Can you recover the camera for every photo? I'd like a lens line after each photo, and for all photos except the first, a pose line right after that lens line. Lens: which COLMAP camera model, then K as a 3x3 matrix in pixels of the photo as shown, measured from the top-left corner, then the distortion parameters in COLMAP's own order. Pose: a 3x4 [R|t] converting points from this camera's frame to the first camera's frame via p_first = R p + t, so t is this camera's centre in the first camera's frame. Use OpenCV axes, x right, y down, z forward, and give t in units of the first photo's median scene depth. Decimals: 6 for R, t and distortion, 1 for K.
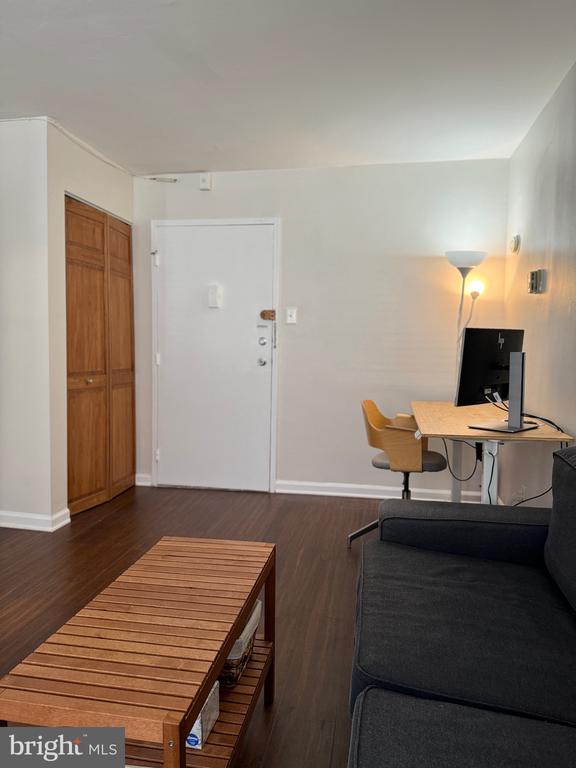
lens RADIAL K [[537.3, 0, 288.7], [0, 537.3, 386.9], [0, 0, 1]] dist [0.114333, -0.170032]
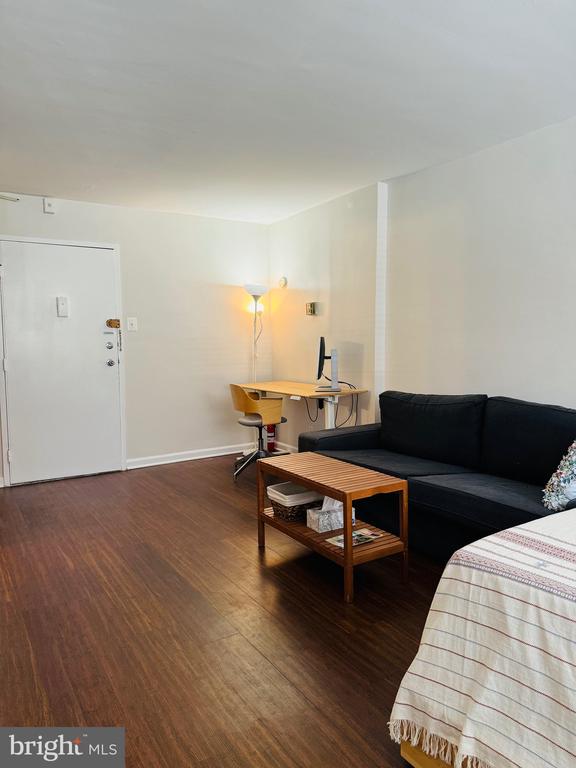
lens RADIAL K [[537.3, 0, 288.7], [0, 537.3, 386.9], [0, 0, 1]] dist [0.114333, -0.170032]
pose [[0.733500, -0.074929, 0.675547, -0.583022], [0.075175, 0.996751, 0.028932, 0.002187], [-0.675519, 0.029563, 0.736749, -0.157977]]
